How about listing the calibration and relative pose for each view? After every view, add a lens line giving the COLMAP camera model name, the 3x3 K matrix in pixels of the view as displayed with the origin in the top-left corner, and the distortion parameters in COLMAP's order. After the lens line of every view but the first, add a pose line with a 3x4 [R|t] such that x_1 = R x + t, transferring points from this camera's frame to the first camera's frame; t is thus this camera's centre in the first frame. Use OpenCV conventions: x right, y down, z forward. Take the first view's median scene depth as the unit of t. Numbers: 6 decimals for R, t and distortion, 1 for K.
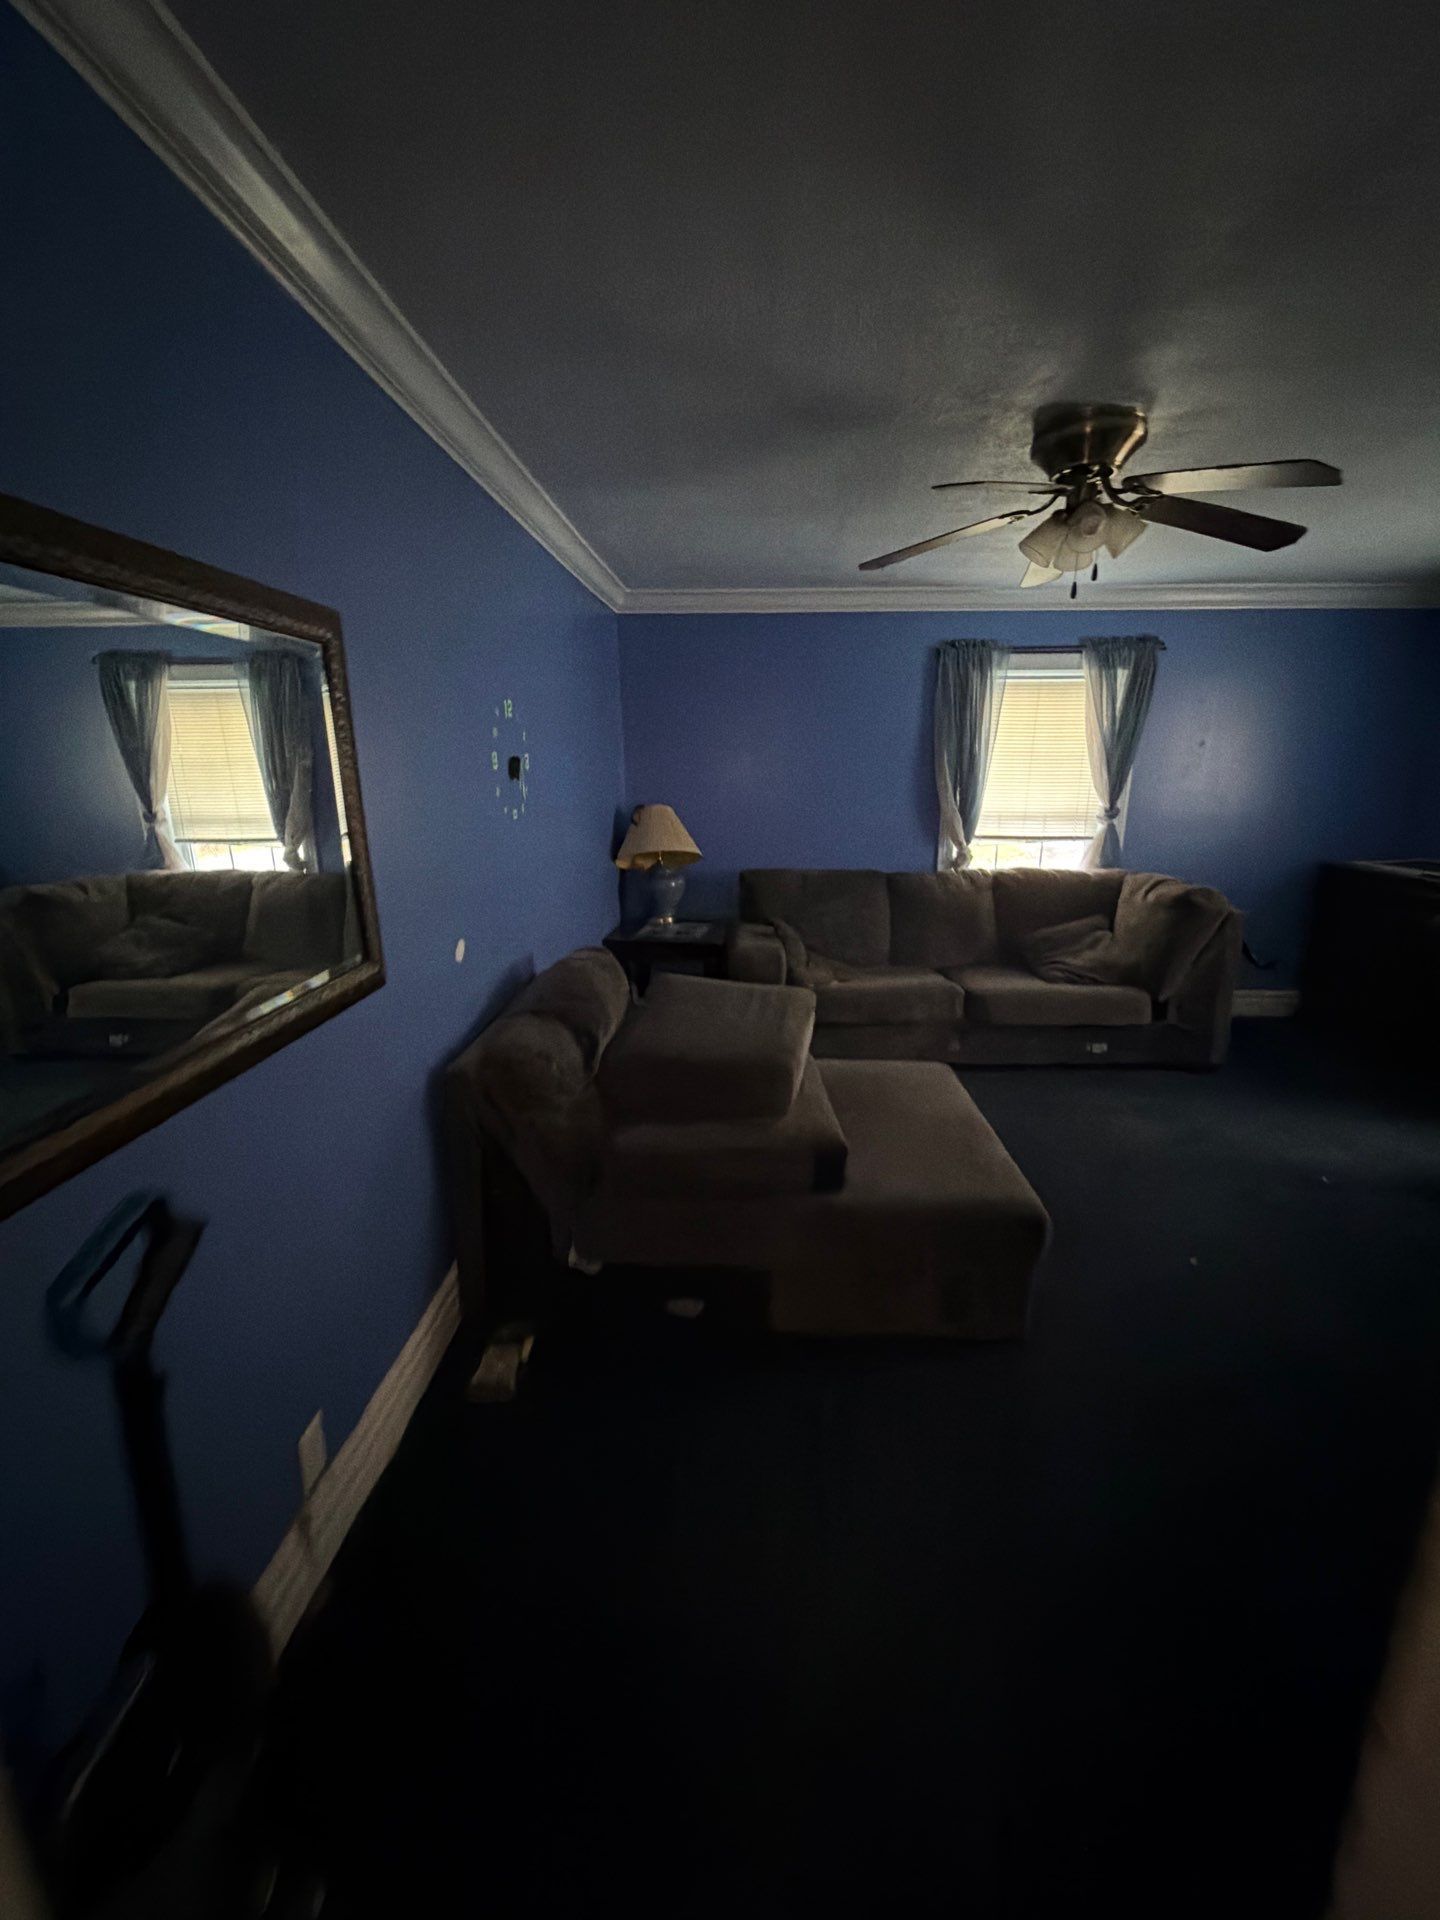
lens RADIAL K [[763.8, 0, 722.9], [0, 763.8, 956.8], [0, 0, 1]] dist [-0.000521, 0.000285]
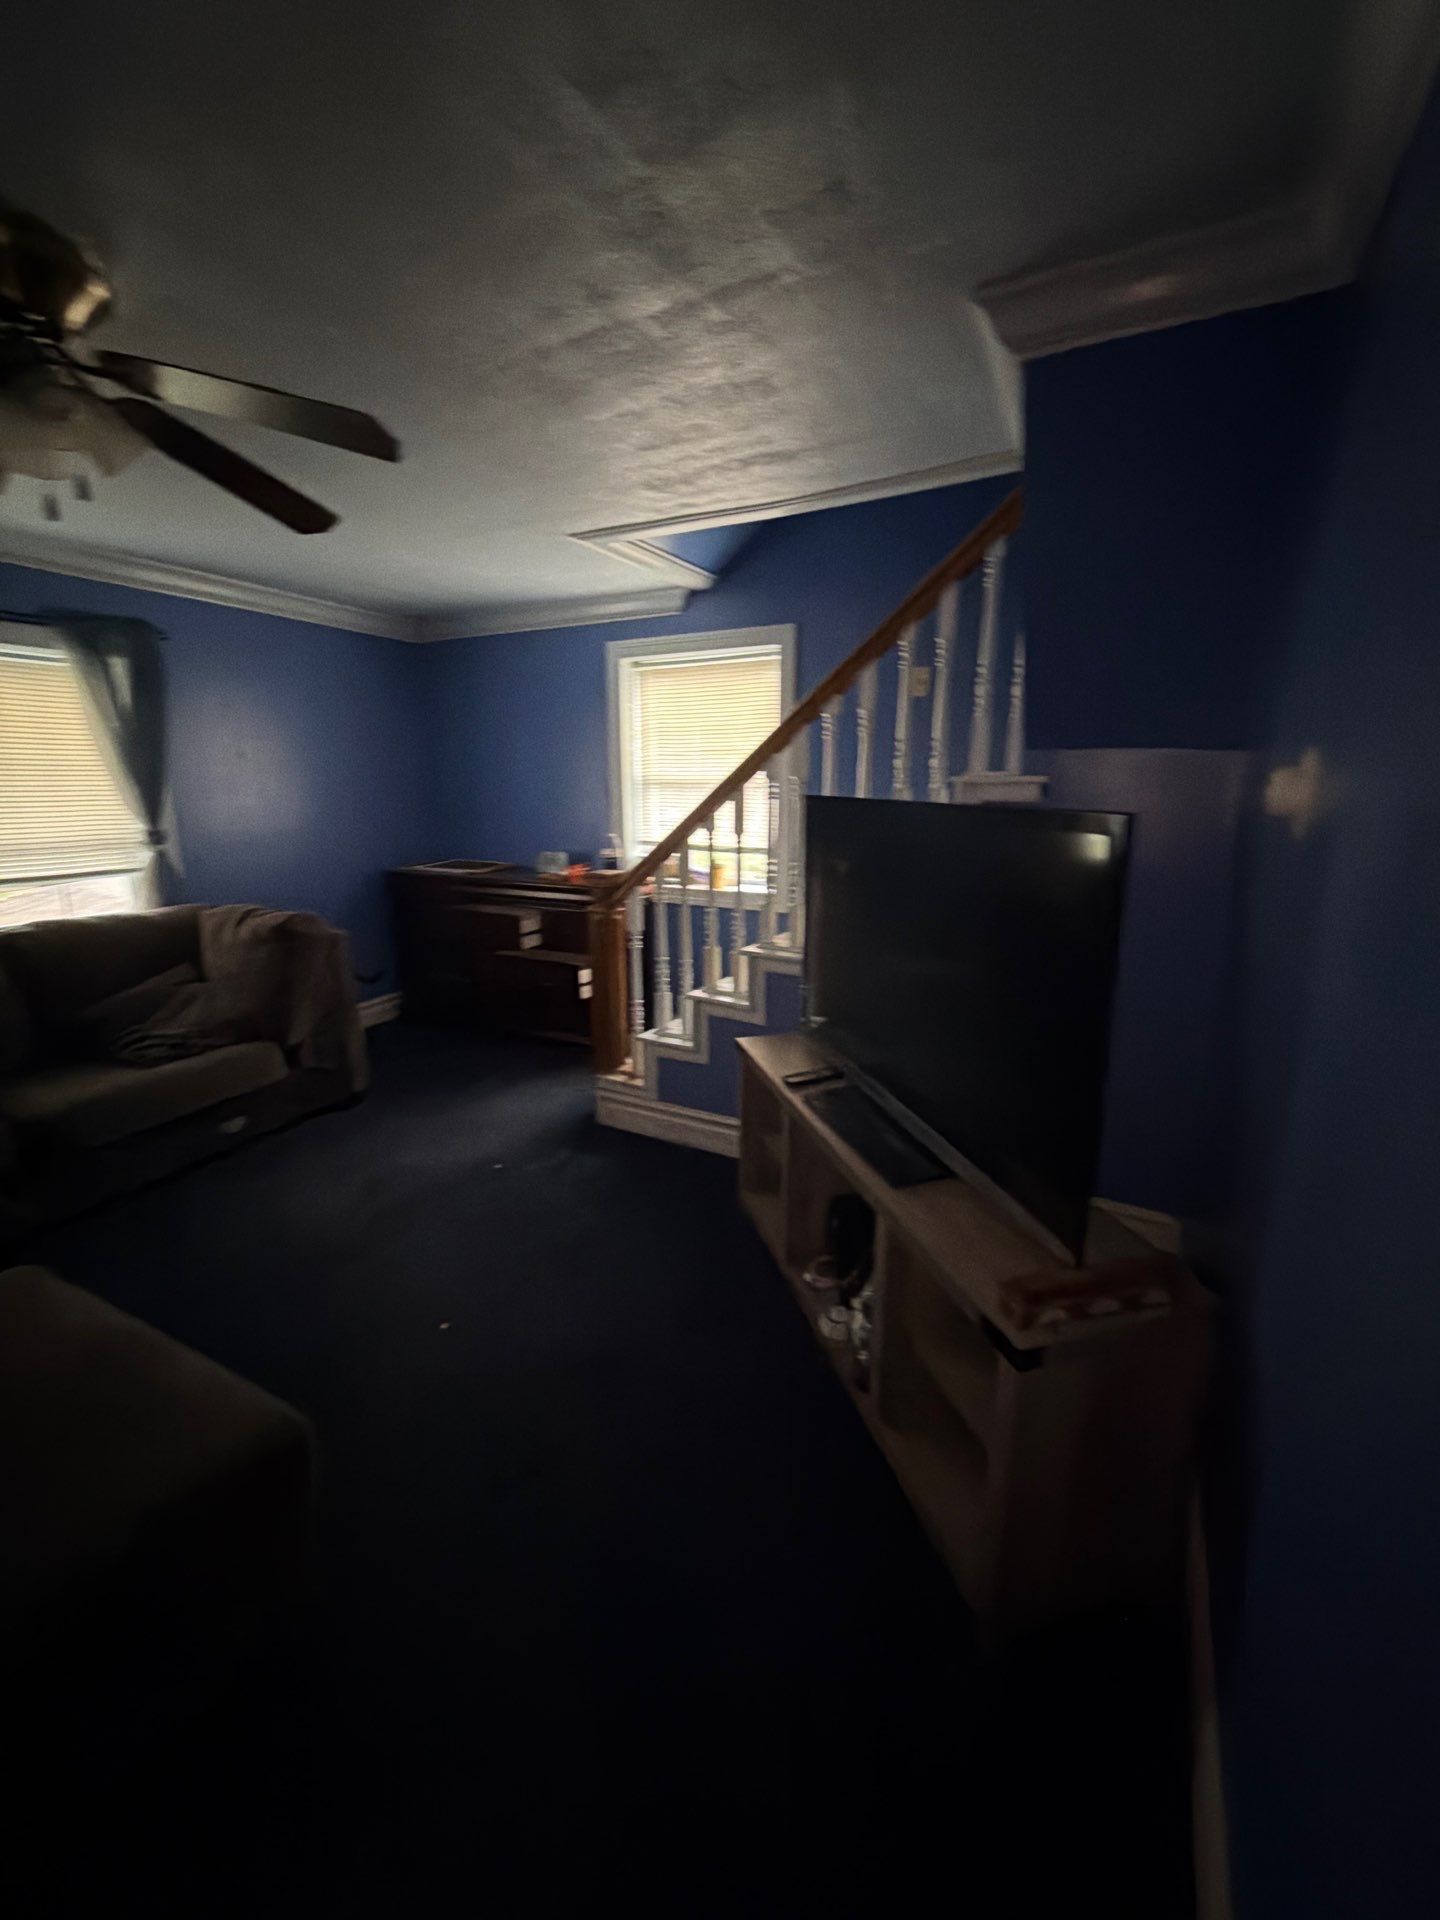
lens RADIAL K [[763.8, 0, 722.9], [0, 763.8, 956.8], [0, 0, 1]] dist [-0.000521, 0.000285]
pose [[0.419505, -0.199398, 0.885582, 0.027902], [0.217060, 0.969310, 0.115428, -0.034403], [-0.881420, 0.143801, 0.449911, 0.153648]]
